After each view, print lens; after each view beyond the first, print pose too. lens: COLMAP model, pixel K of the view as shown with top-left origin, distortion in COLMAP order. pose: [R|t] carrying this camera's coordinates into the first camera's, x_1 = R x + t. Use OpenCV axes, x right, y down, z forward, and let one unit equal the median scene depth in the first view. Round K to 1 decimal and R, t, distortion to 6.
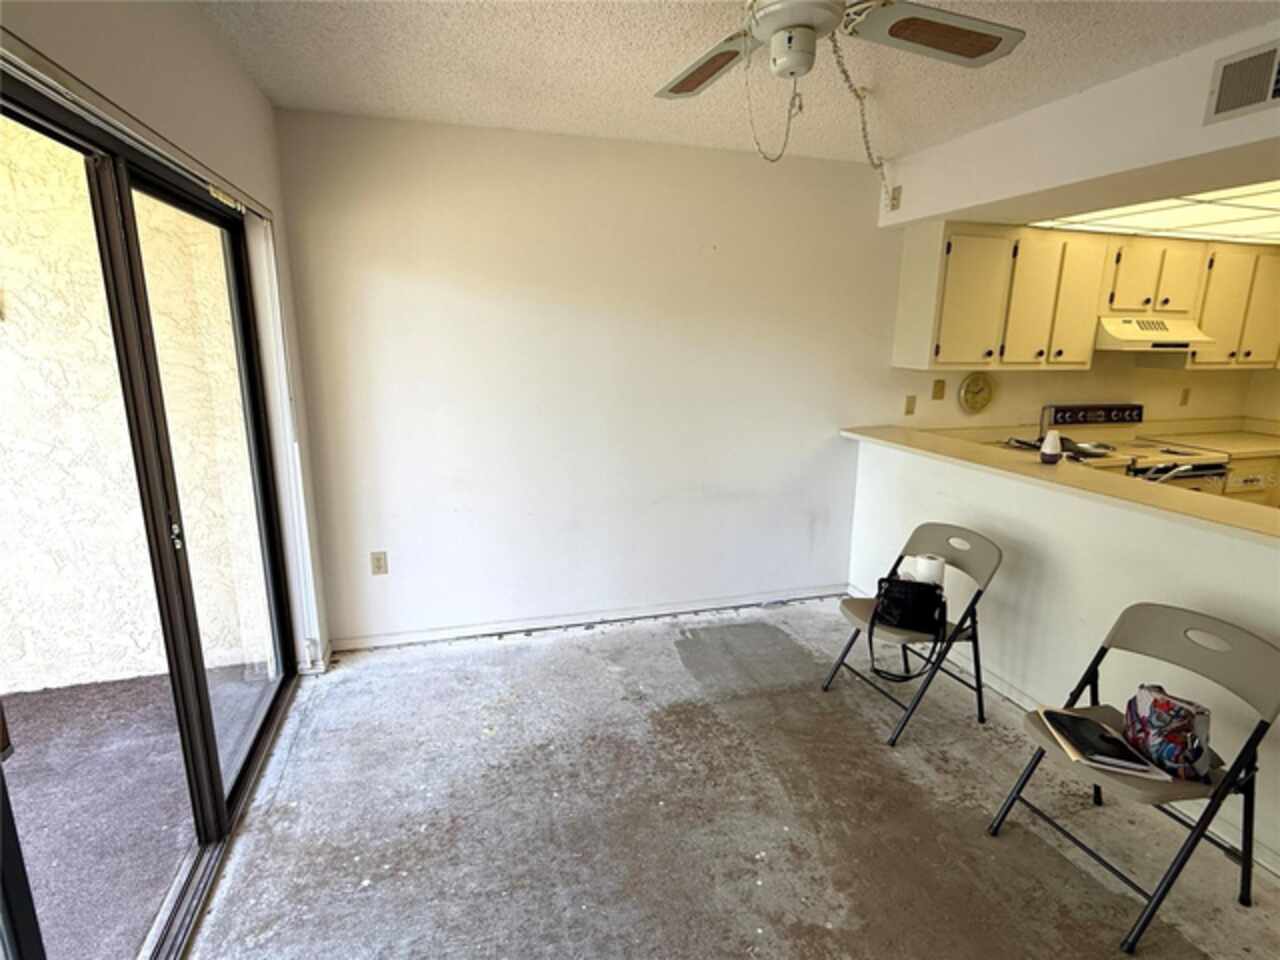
lens RADIAL K [[660.0, 0, 640.0], [0, 660.0, 480.0], [0, 0, 1]] dist [0.001997, 0.000783]
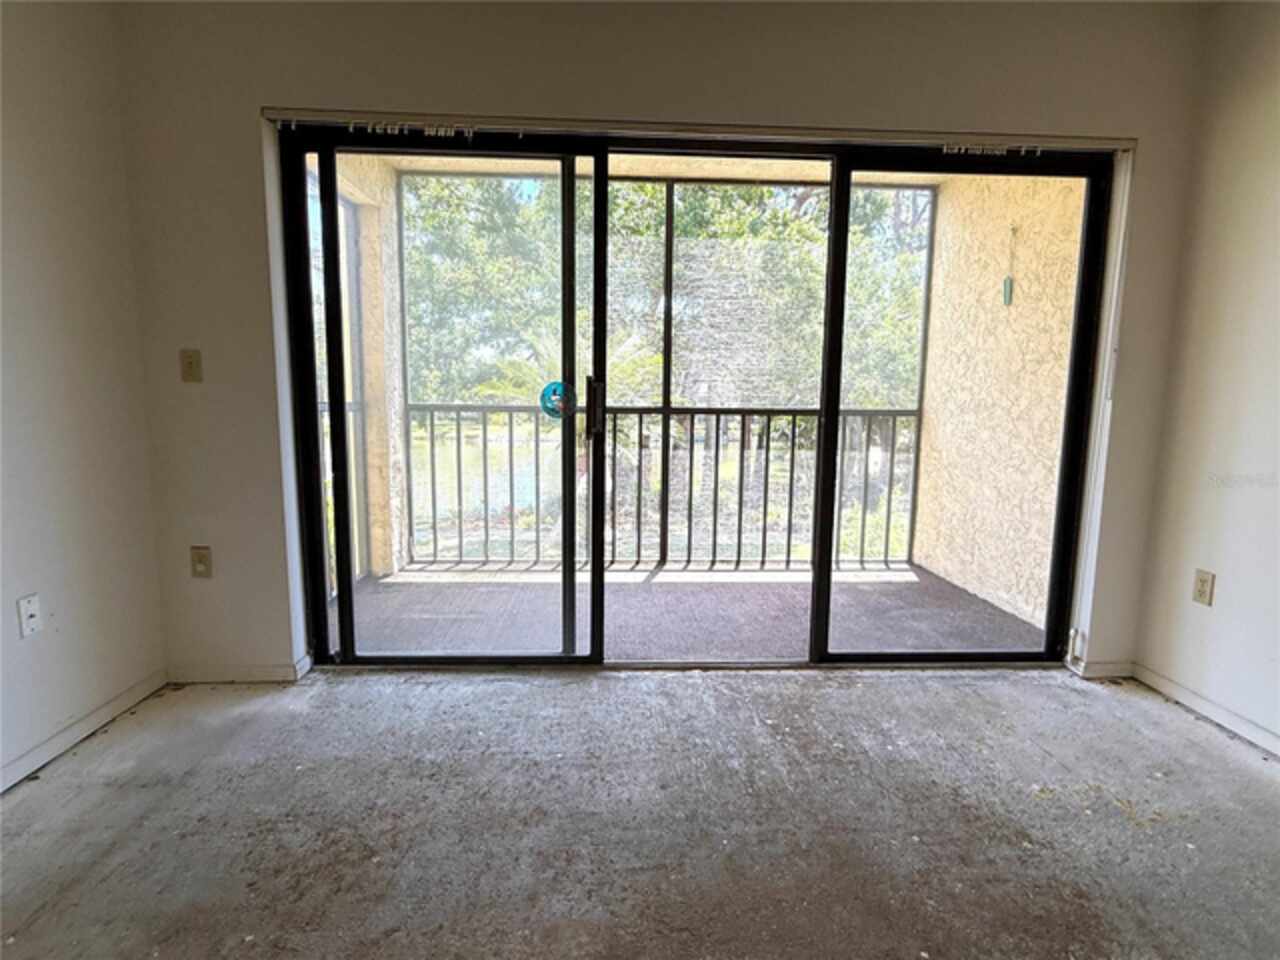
lens RADIAL K [[655.0, 0, 640.0], [0, 655.0, 480.0], [0, 0, 1]] dist [0.000610, -0.000214]
pose [[-0.235677, 0.113247, -0.965210, 0.403367], [-0.230454, 0.958346, 0.168712, 0.034632], [0.944112, 0.262199, -0.199762, 0.519372]]
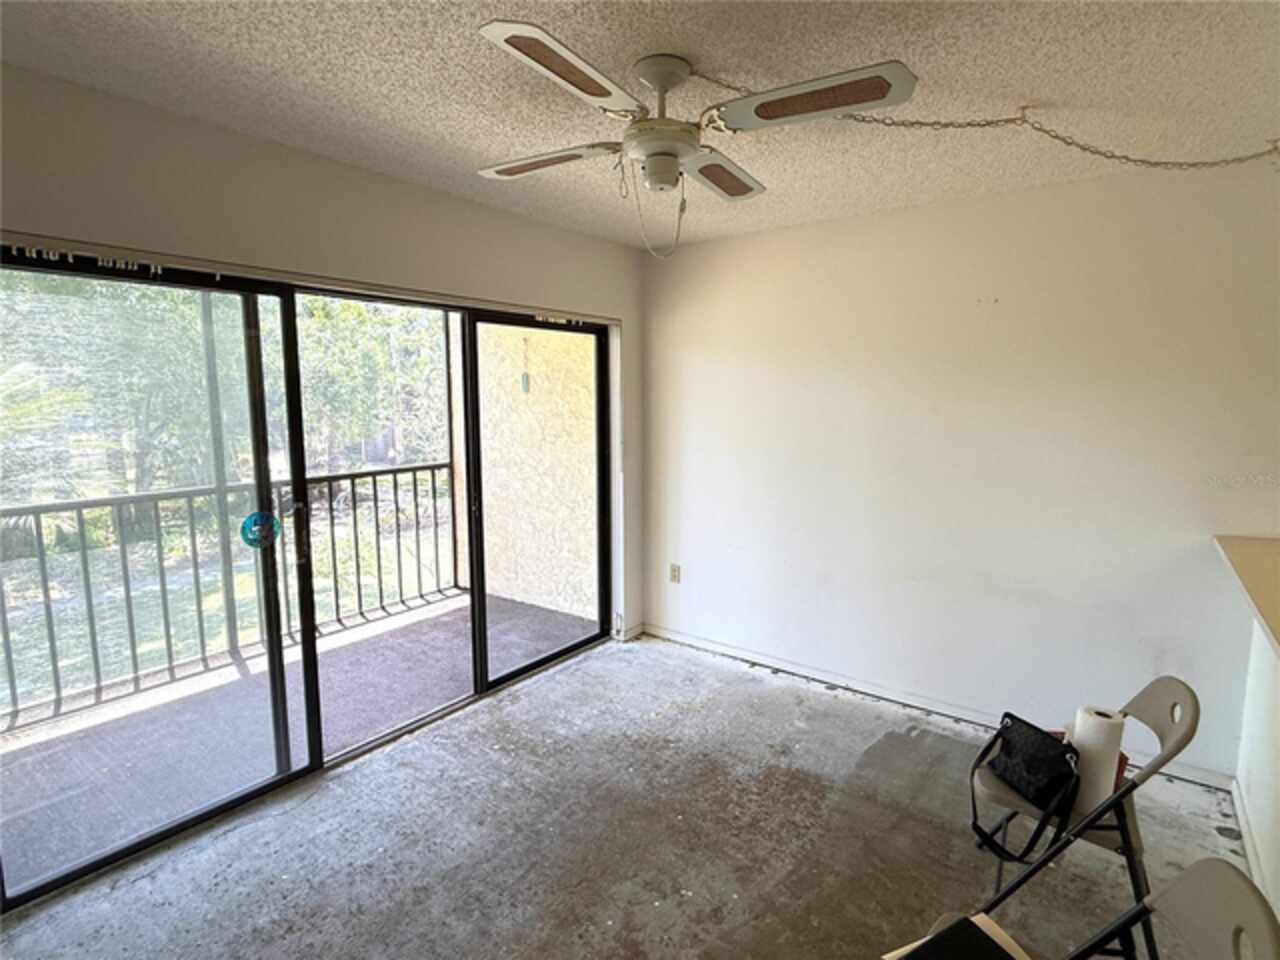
lens RADIAL K [[655.0, 0, 640.0], [0, 655.0, 480.0], [0, 0, 1]] dist [0.000610, -0.000214]
pose [[0.601003, 0.095579, -0.793511, 0.542414], [-0.172017, 0.985025, -0.011638, -0.026737], [0.780516, 0.143492, 0.608444, 0.137716]]
